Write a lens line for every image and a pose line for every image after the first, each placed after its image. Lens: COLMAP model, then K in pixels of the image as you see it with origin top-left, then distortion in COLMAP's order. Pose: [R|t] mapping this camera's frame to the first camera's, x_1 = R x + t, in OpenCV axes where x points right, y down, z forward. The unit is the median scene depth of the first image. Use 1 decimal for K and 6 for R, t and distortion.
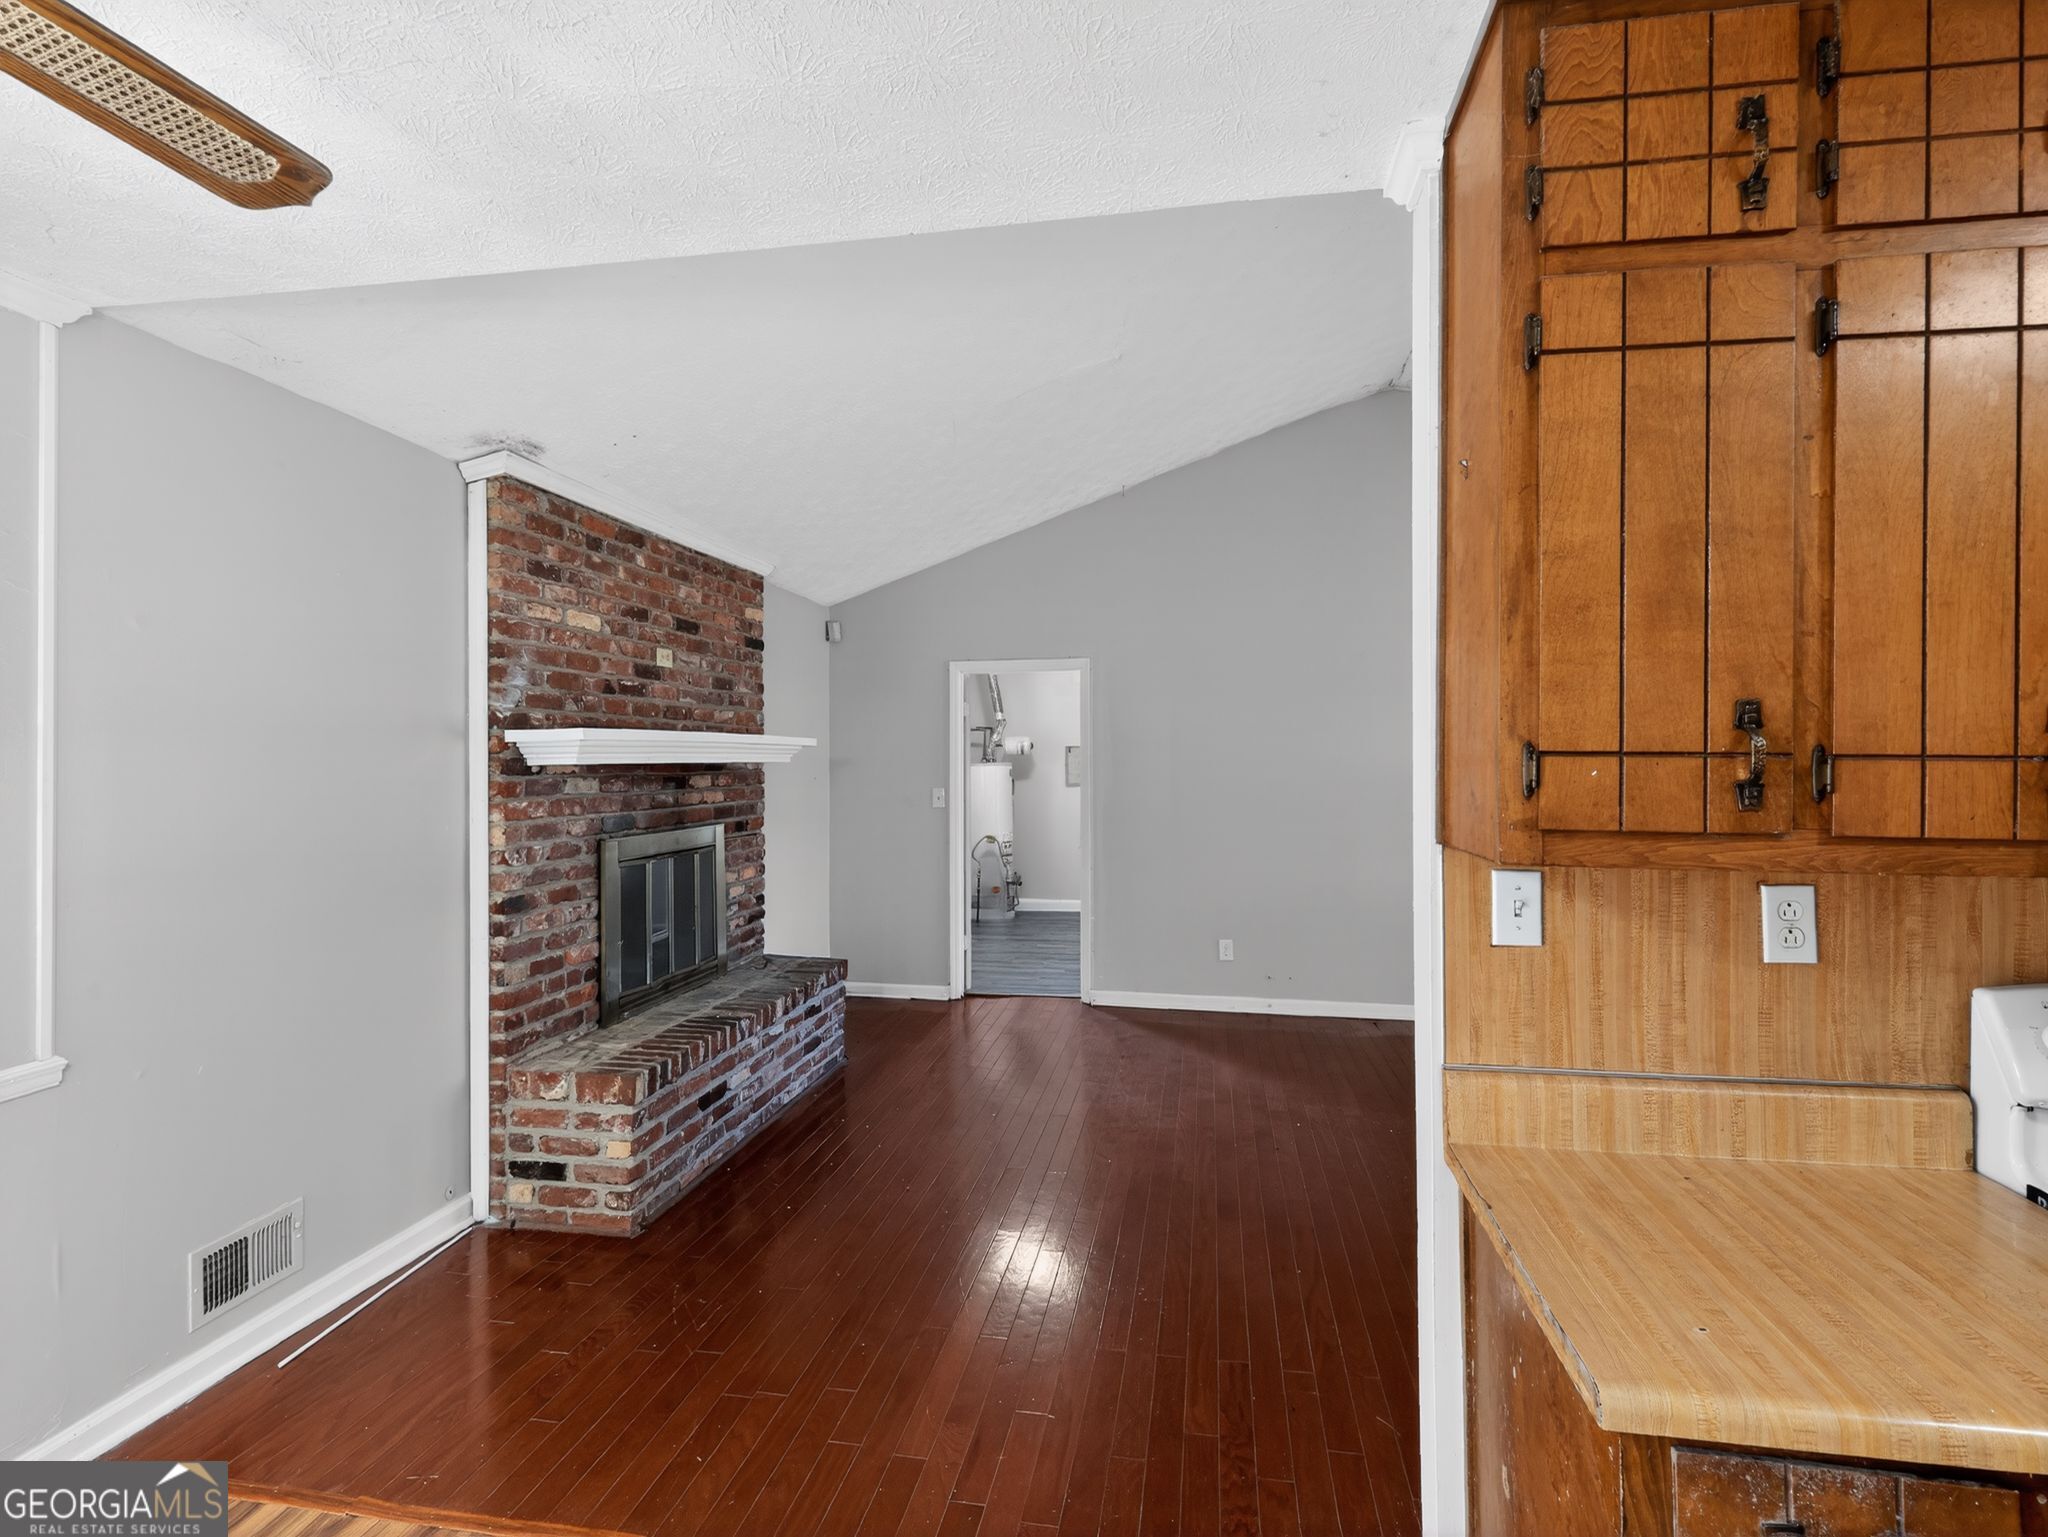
lens RADIAL K [[1005.6, 0, 1032.9], [0, 1005.6, 750.7], [0, 0, 1]] dist [0.003572, -0.001456]
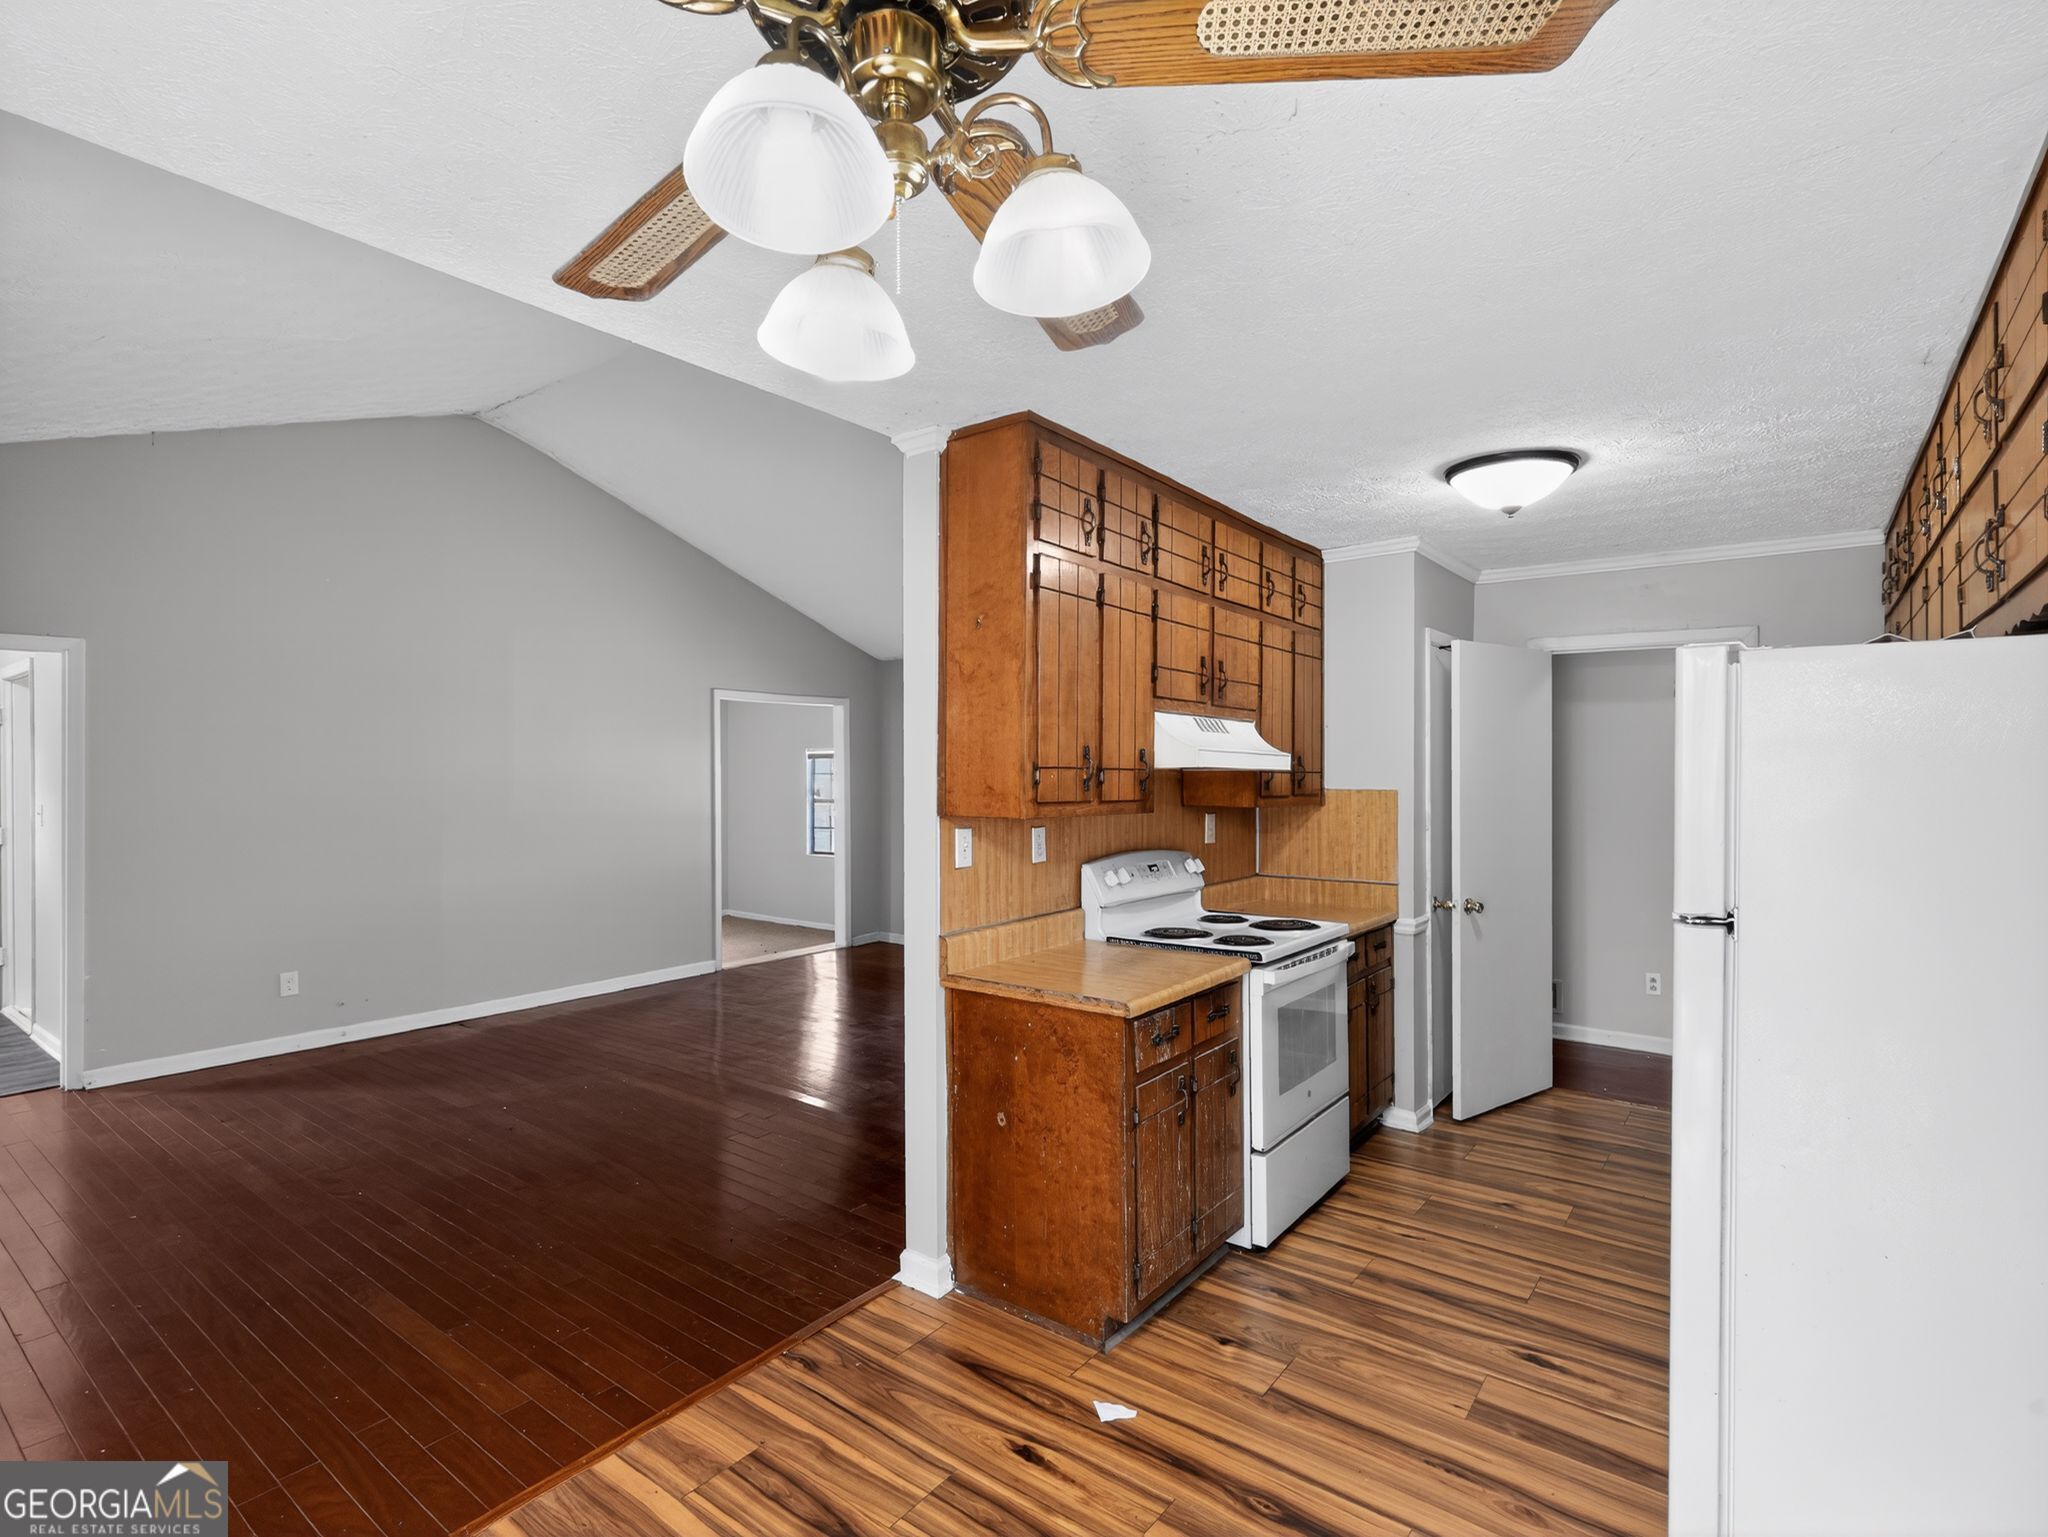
lens RADIAL K [[1005.6, 0, 1025.6], [0, 1005.6, 768.5], [0, 0, 1]] dist [0.003572, -0.001456]
pose [[0.461779, 0.002387, 0.886992, -0.481782], [-0.006852, 0.999976, 0.000877, 0.001030], [-0.886969, -0.006483, 0.461784, 0.001236]]
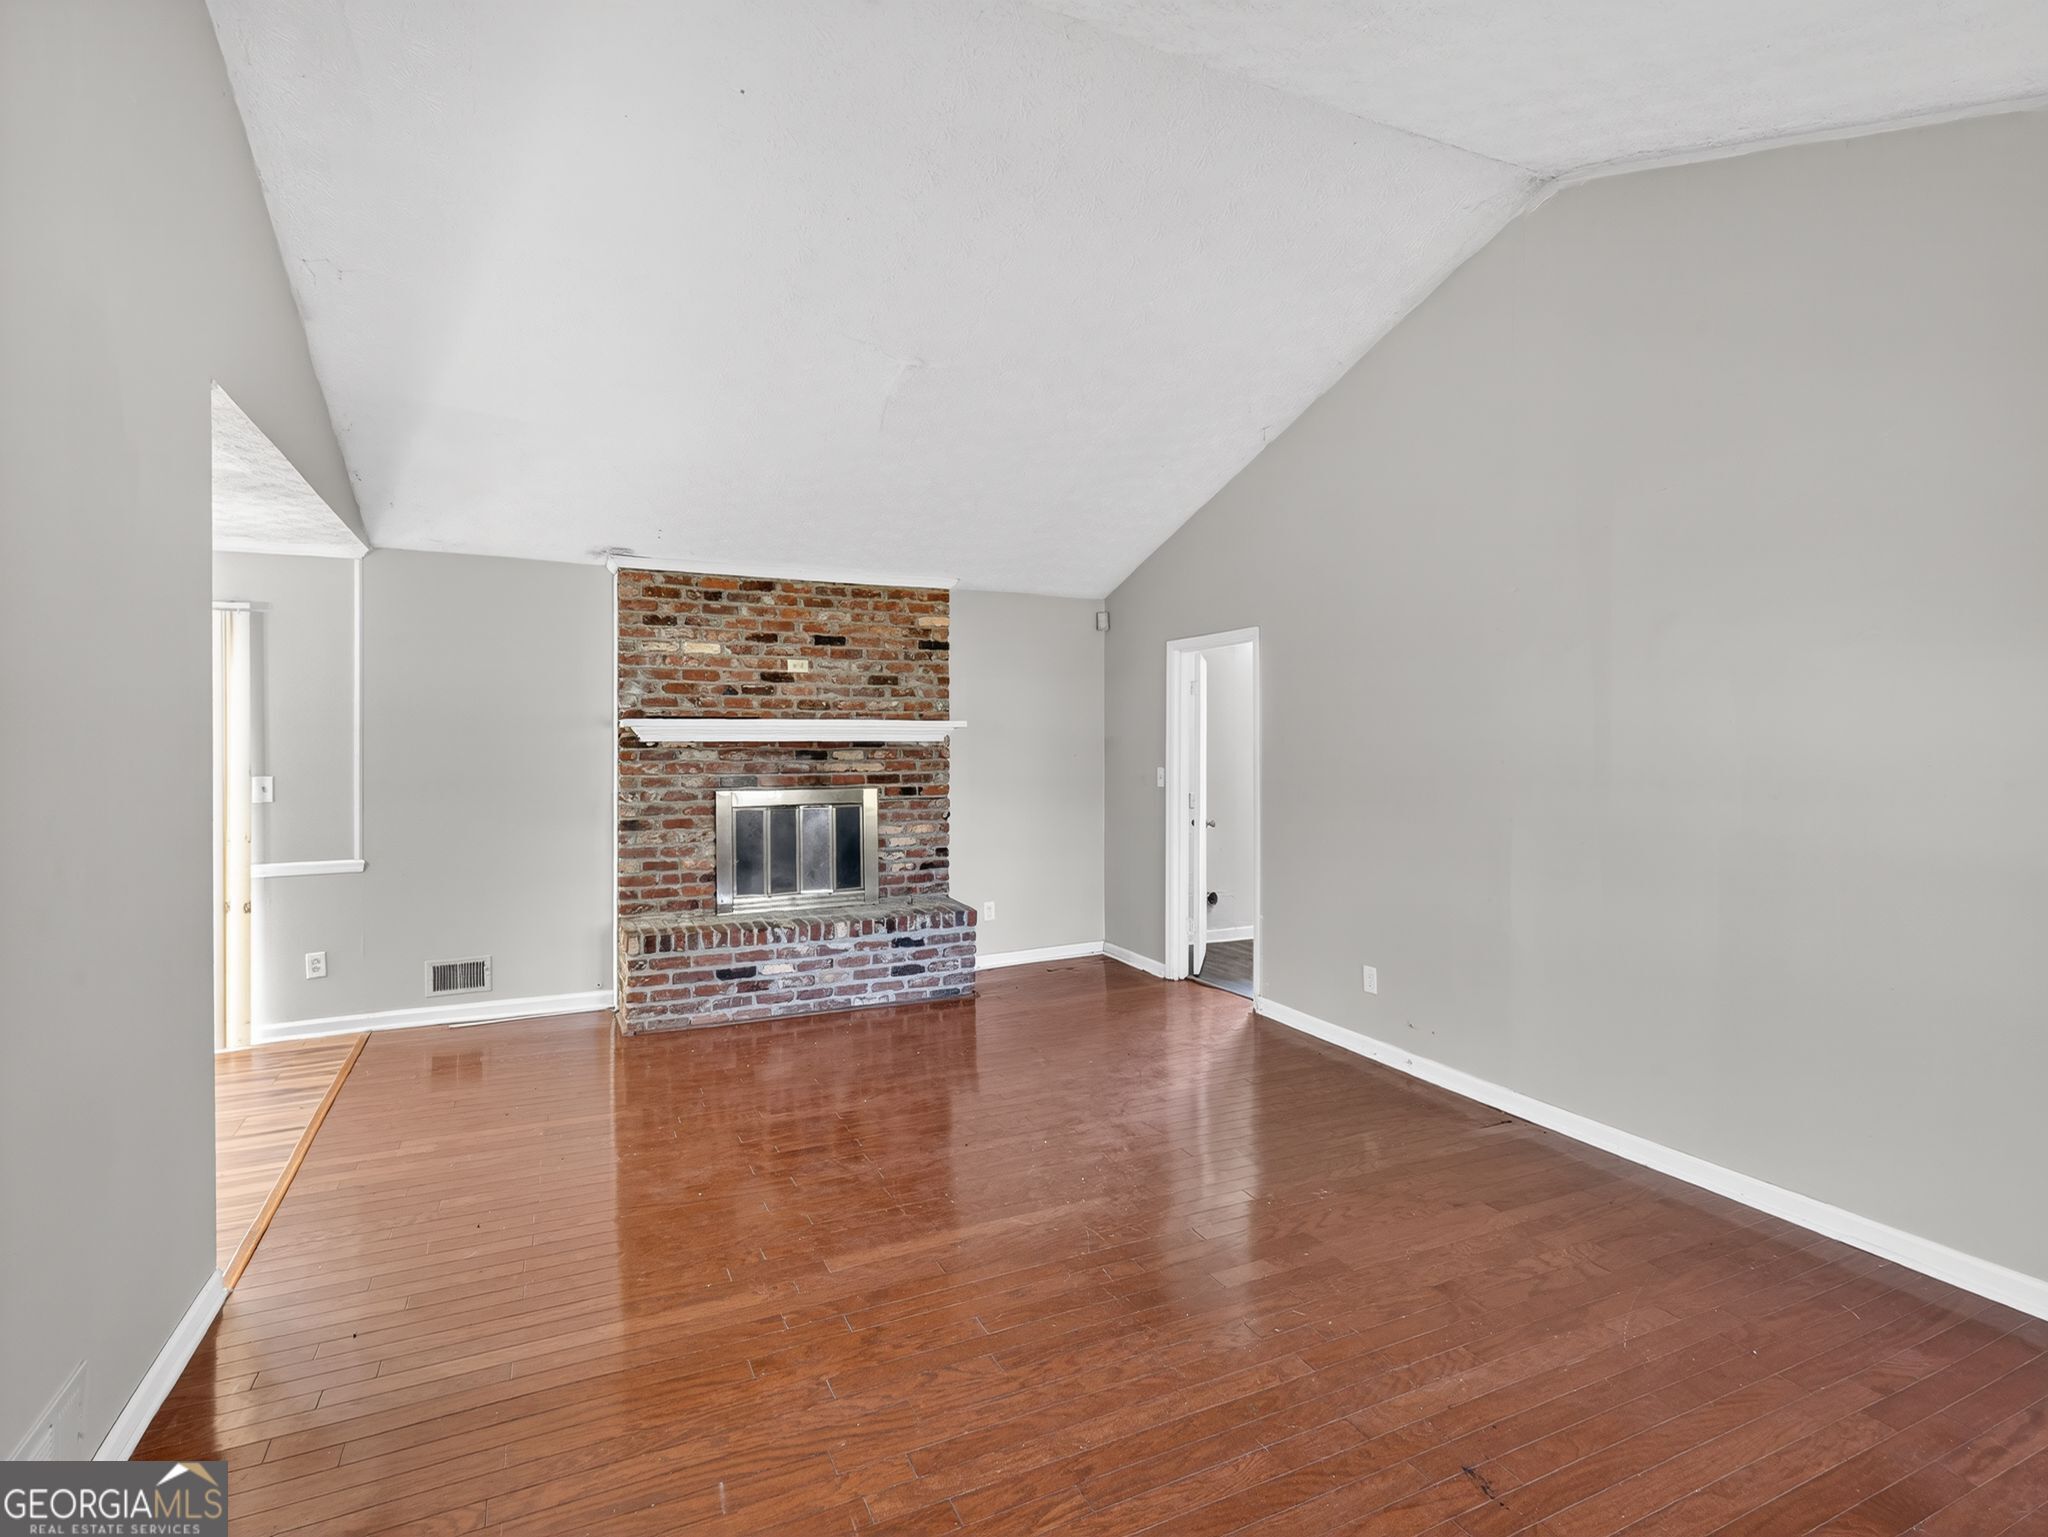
lens RADIAL K [[1005.6, 0, 1019.0], [0, 1005.6, 750.8], [0, 0, 1]] dist [0.003572, -0.001456]
pose [[0.582743, 0.014402, -0.812529, 1.076814], [0.003771, 0.999784, 0.020425, -0.001916], [0.812648, -0.014967, 0.582563, 0.491760]]
